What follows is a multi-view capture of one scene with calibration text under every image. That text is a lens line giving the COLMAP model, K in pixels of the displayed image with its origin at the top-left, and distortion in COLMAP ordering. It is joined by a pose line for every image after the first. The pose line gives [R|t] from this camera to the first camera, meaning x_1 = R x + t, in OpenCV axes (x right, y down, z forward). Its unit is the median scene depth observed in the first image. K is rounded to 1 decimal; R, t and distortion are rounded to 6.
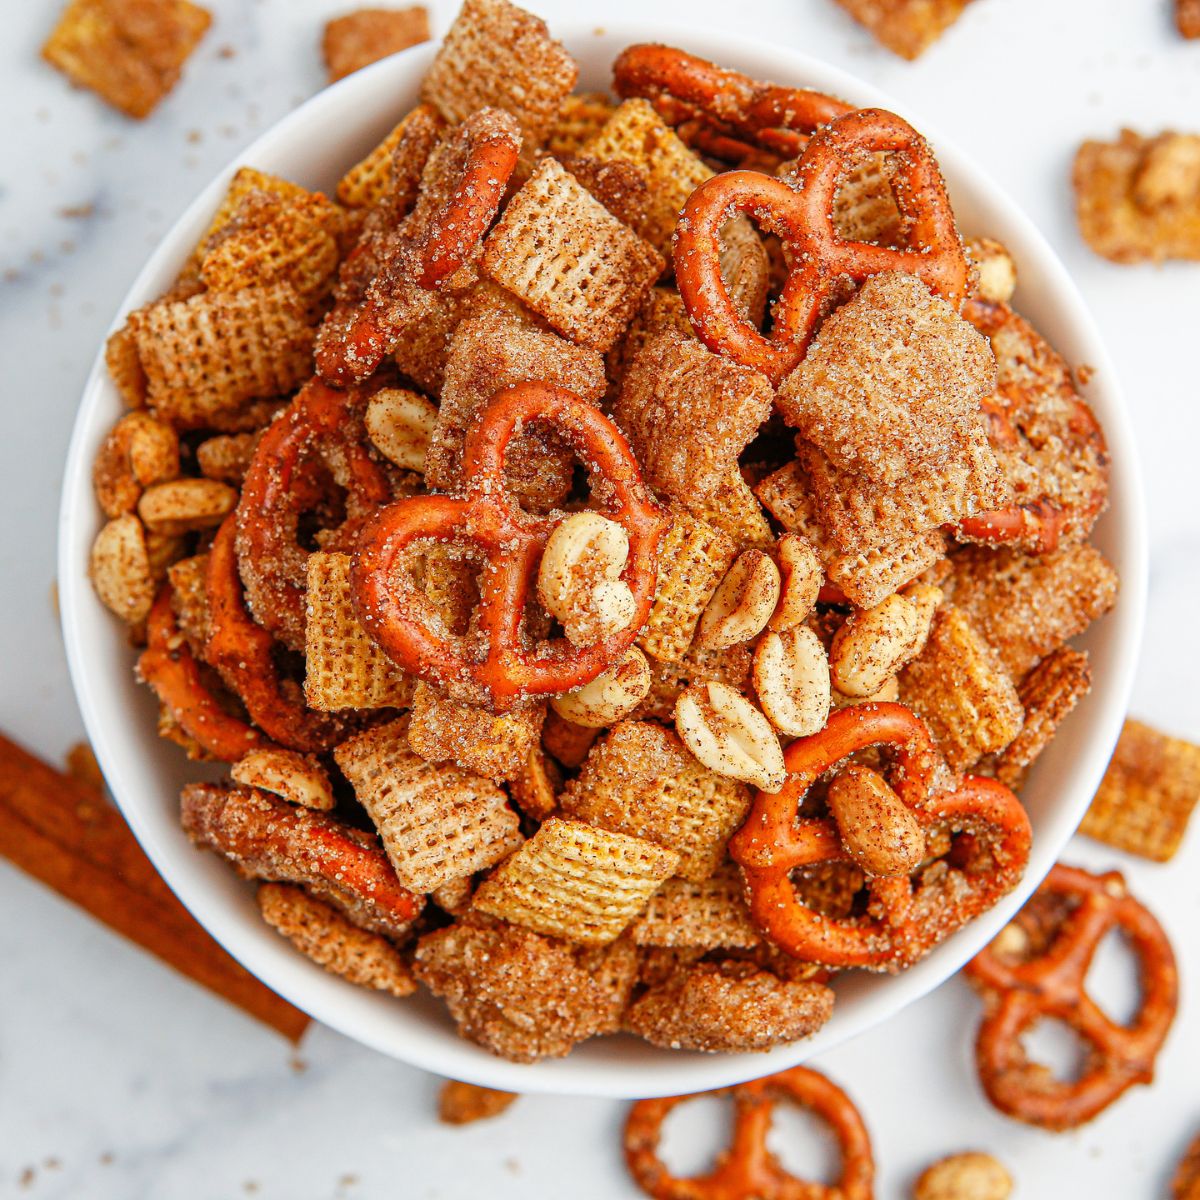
lens RADIAL K [[3010.6, 0, 596.0], [0, 3010.6, 603.9], [0, 0, 1]] dist [0.191710, 0.000000]
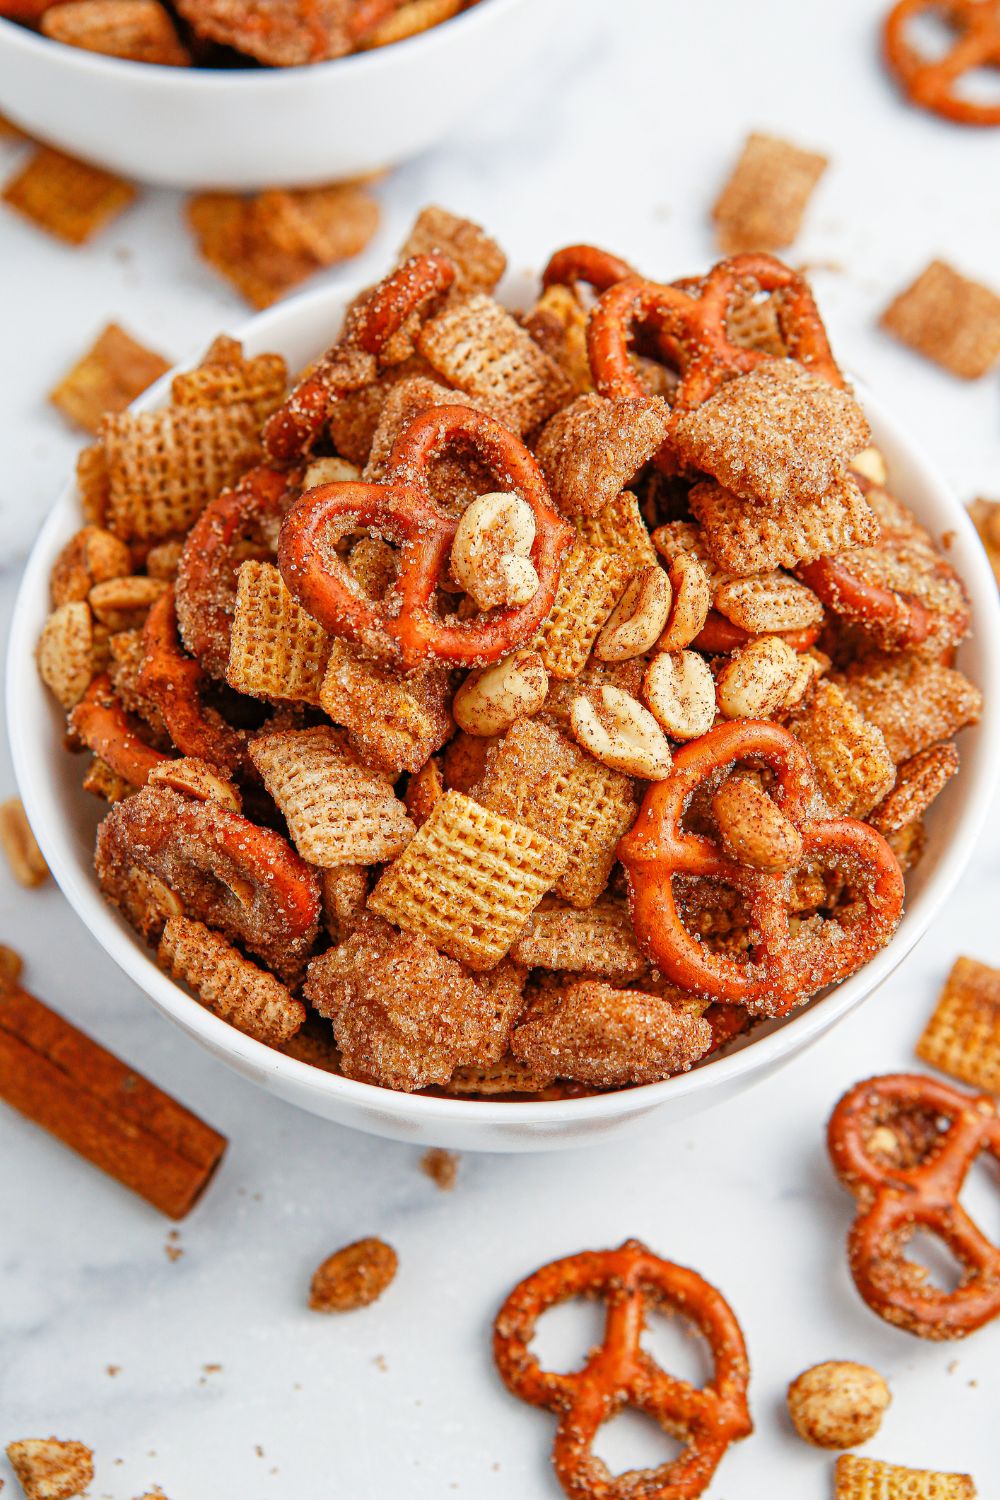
lens RADIAL K [[2636.0, 0, 510.1], [0, 2636.0, 740.6], [0, 0, 1]] dist [0.222947, 0.000000]
pose [[0.998531, 0.053289, -0.009820, 0.014603], [-0.052571, 0.908797, -0.413913, 0.428110], [-0.013133, 0.413821, 0.910263, 0.150063]]
